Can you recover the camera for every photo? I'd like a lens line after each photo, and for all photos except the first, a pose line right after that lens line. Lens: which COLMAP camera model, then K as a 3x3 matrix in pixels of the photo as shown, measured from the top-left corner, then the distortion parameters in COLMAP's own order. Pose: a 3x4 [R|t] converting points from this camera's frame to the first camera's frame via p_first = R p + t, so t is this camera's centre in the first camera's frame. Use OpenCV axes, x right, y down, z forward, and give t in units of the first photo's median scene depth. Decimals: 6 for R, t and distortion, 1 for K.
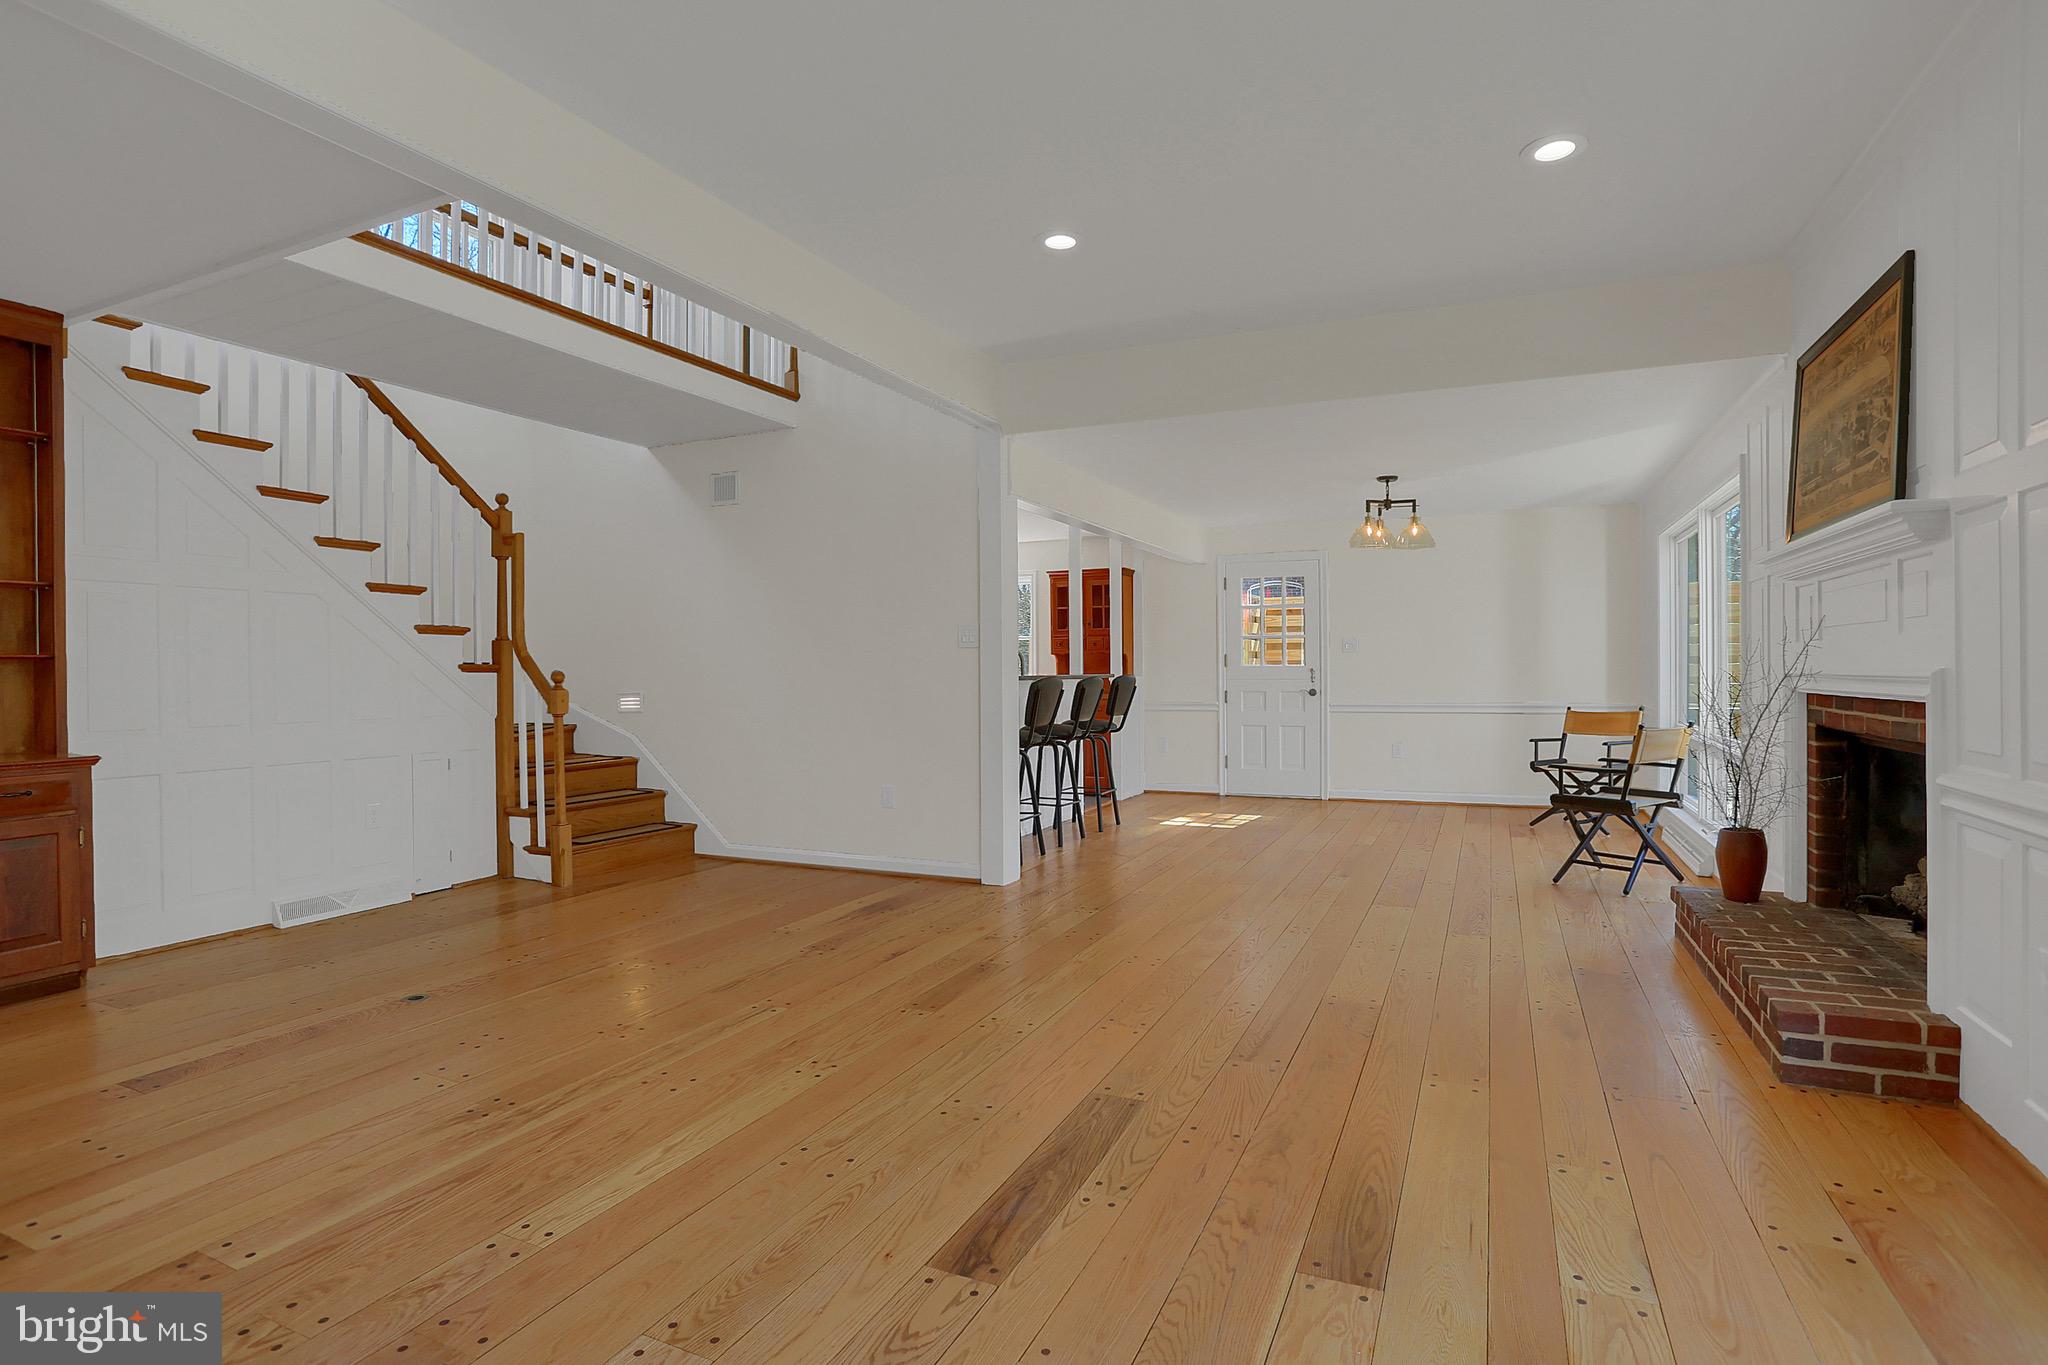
lens RADIAL K [[1004.6, 0, 1067.2], [0, 1004.6, 704.6], [0, 0, 1]] dist [-0.053606, 0.018945]
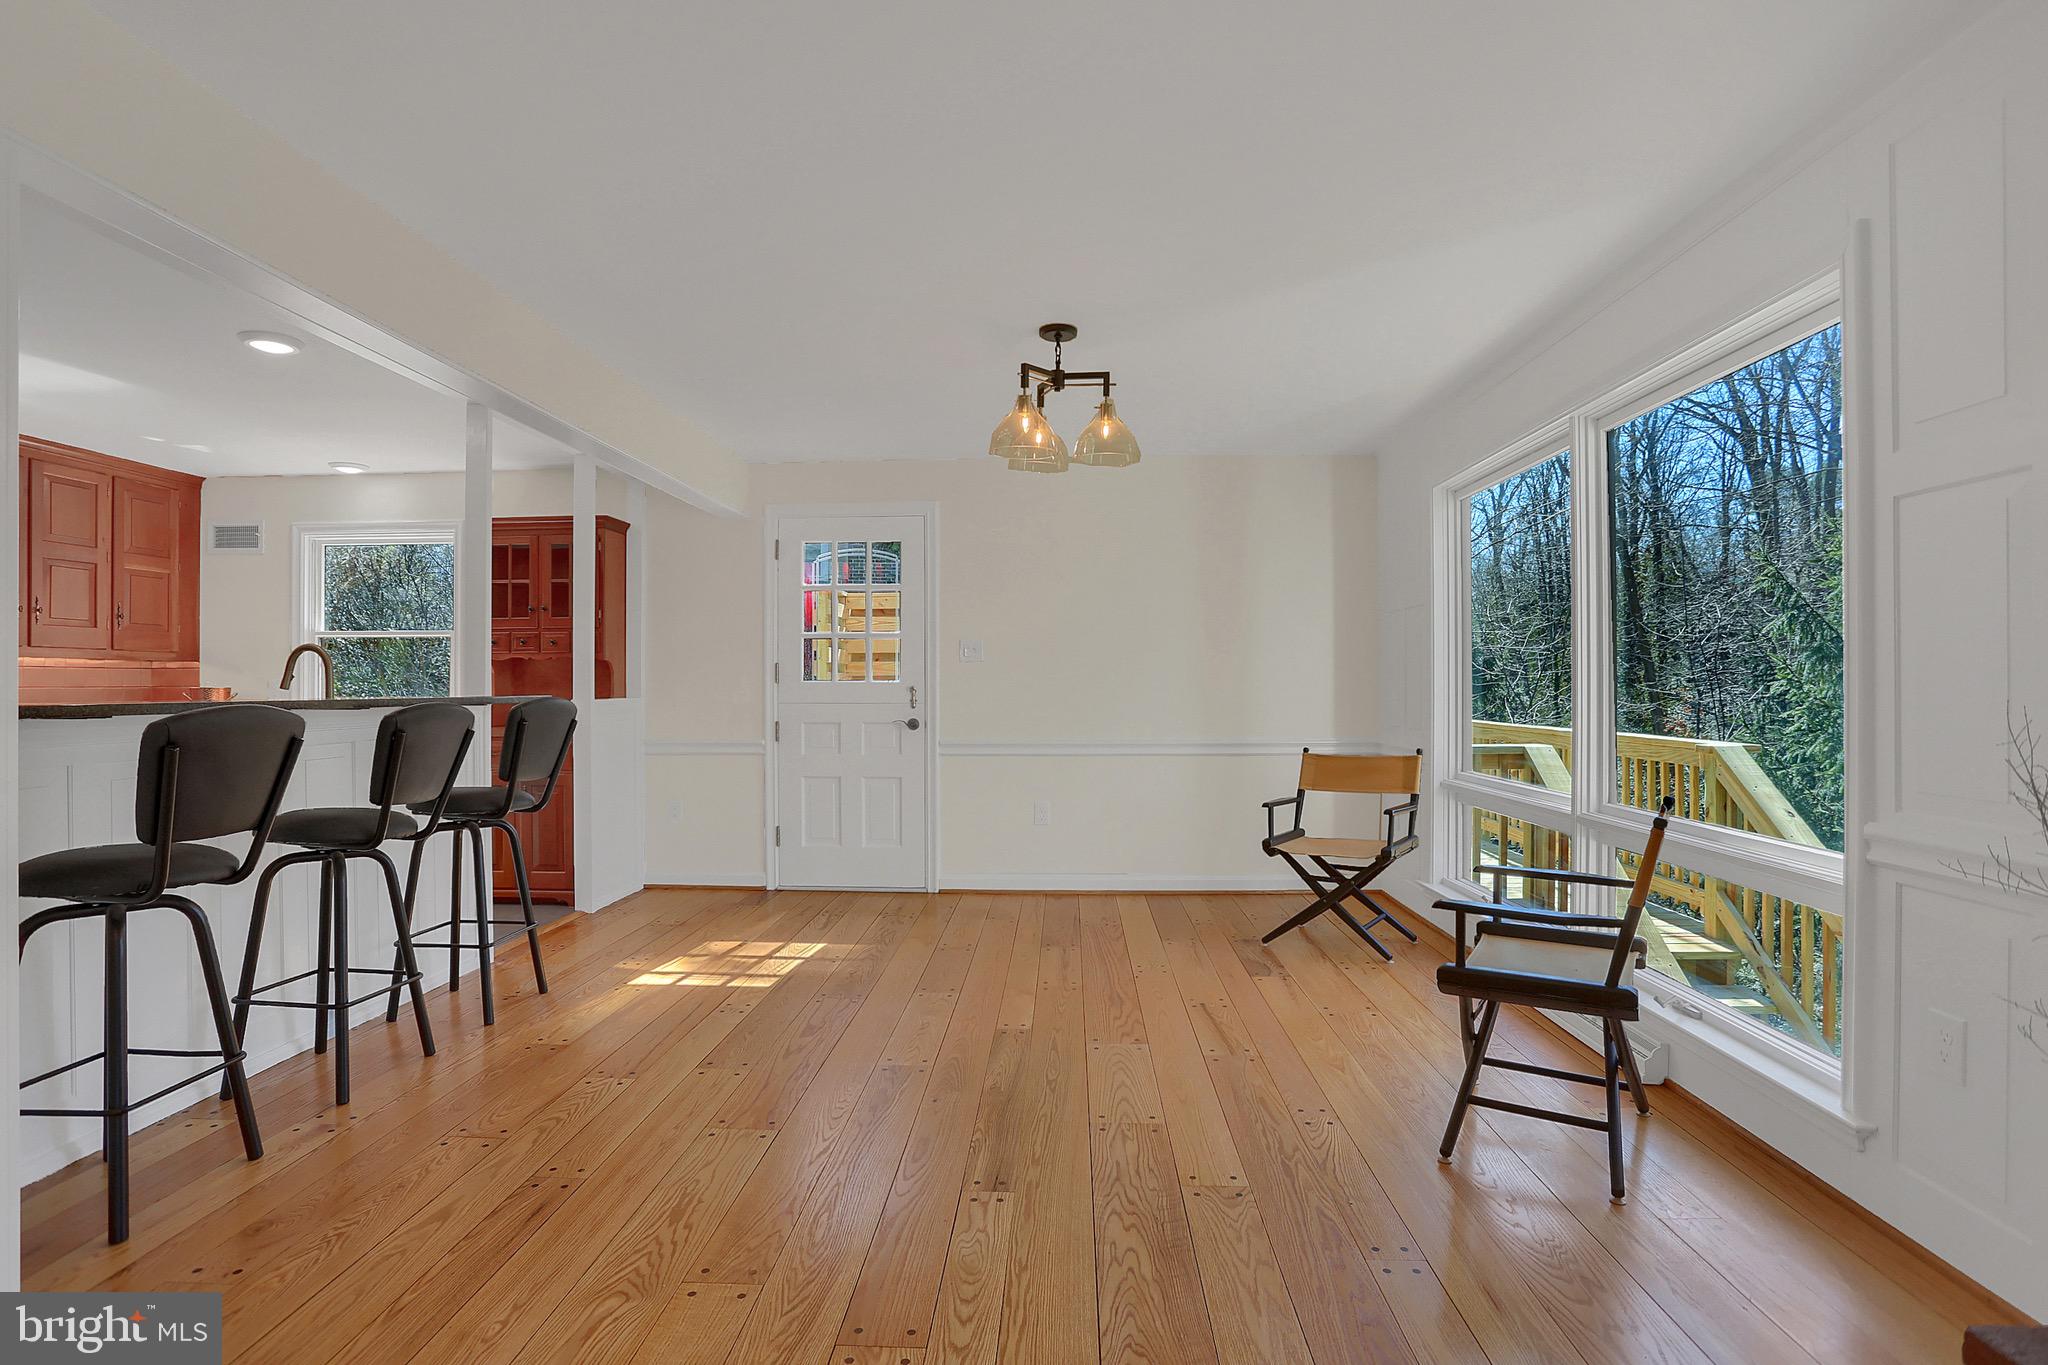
lens RADIAL K [[1004.6, 0, 1003.8], [0, 1004.6, 681.7], [0, 0, 1]] dist [-0.053606, 0.018945]
pose [[0.942844, 0.010006, 0.333083, 0.113682], [0.003813, 0.999160, -0.040809, -0.016813], [-0.333212, 0.039747, 0.942014, 0.495908]]
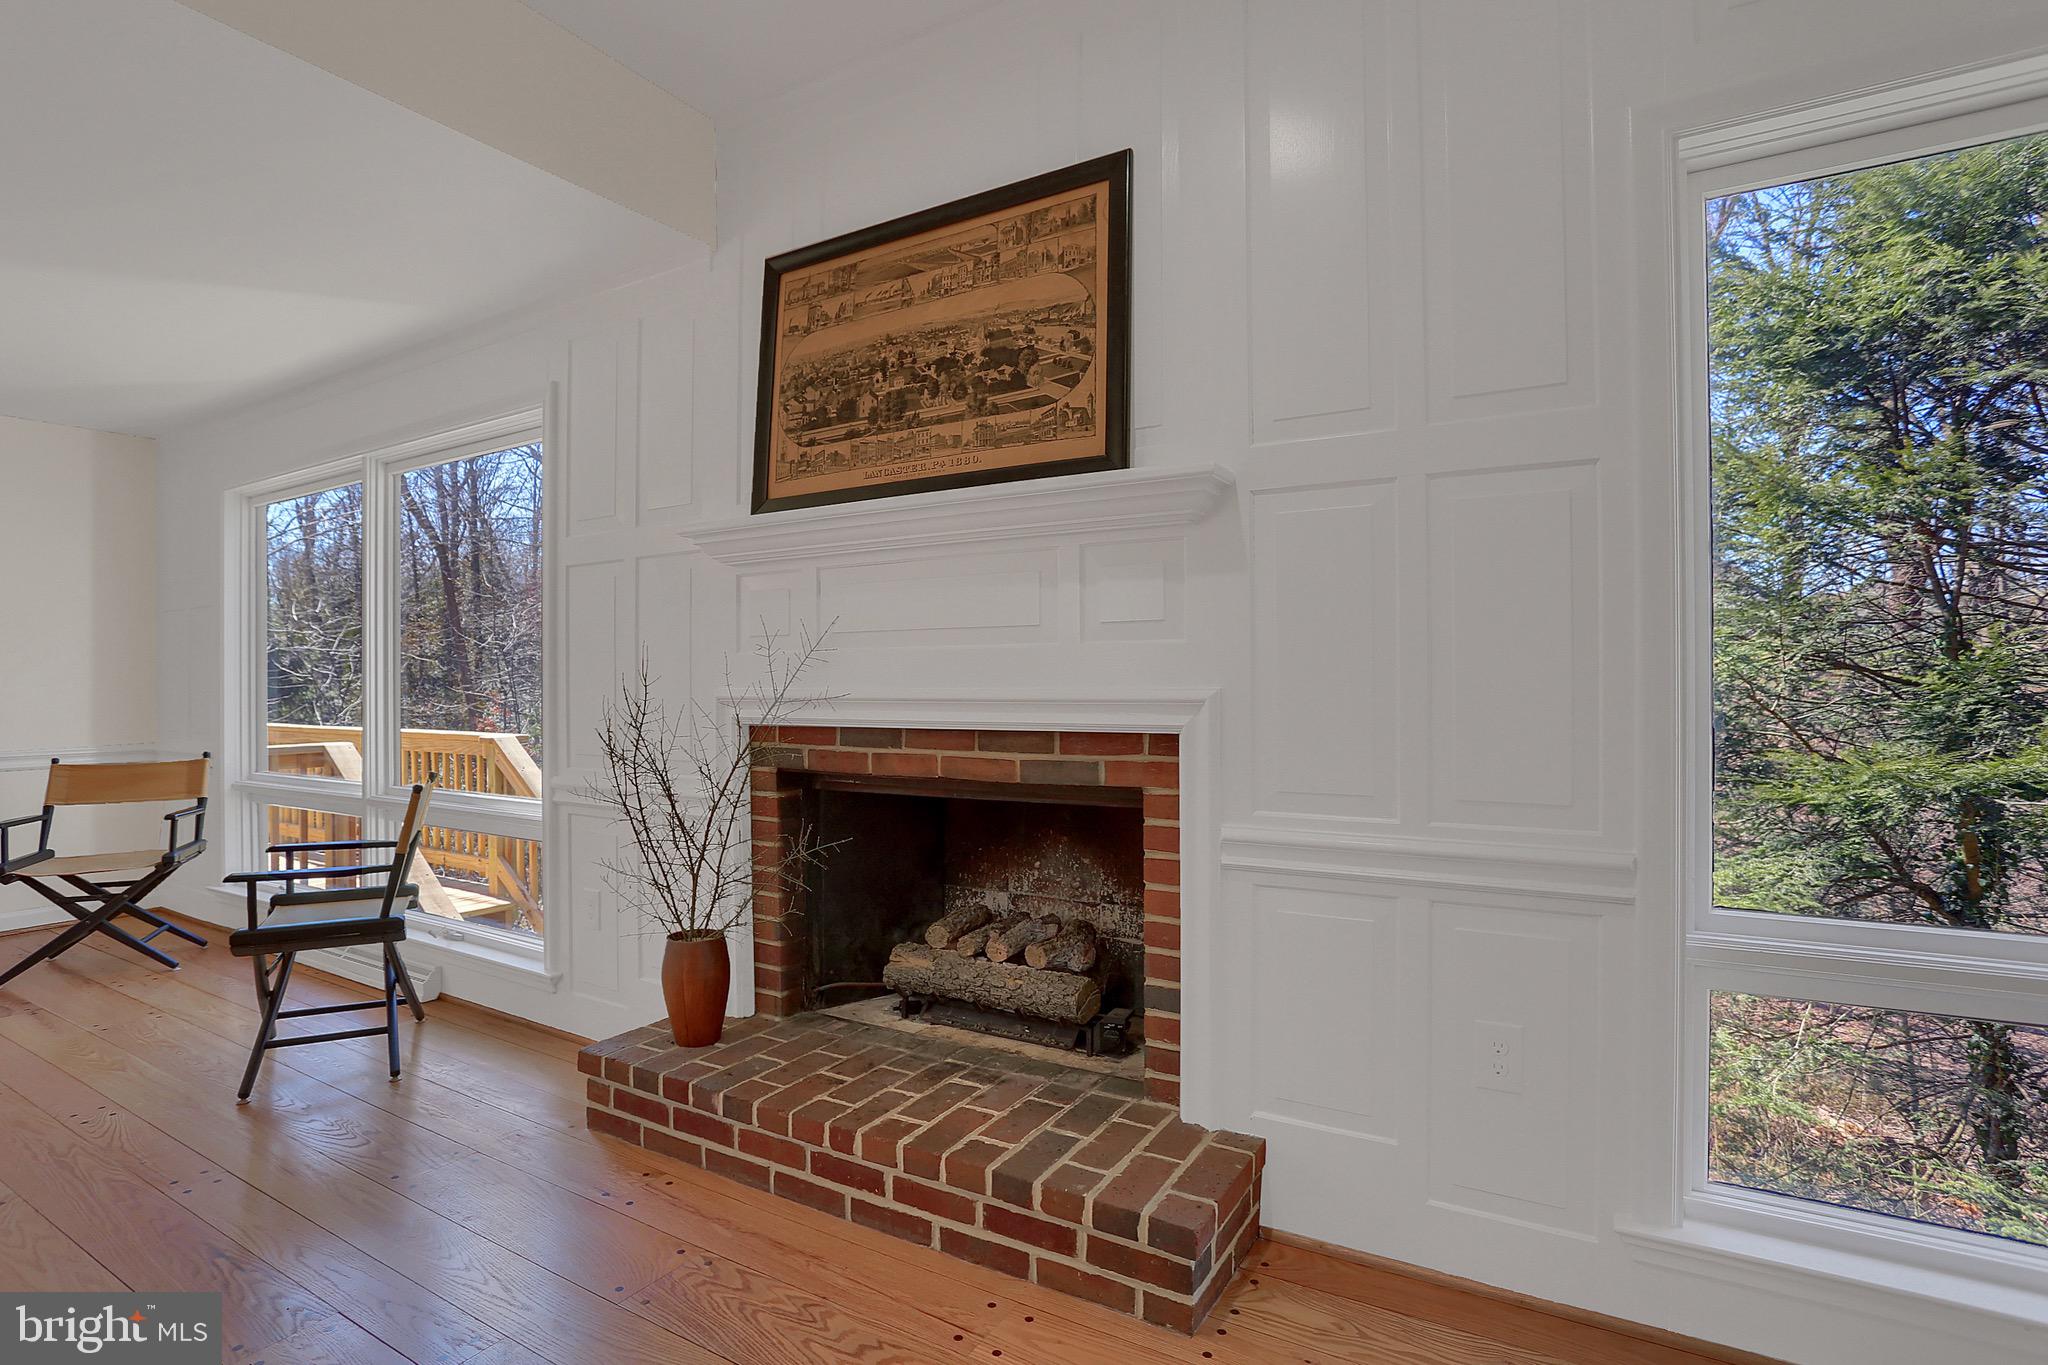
lens RADIAL K [[1004.6, 0, 1028.6], [0, 1004.6, 698.5], [0, 0, 1]] dist [-0.053606, 0.018945]
pose [[0.135655, -0.000578, 0.990756, 0.032757], [0.033205, 0.999441, -0.003963, -0.012335], [-0.990200, 0.033436, 0.135598, 0.406261]]
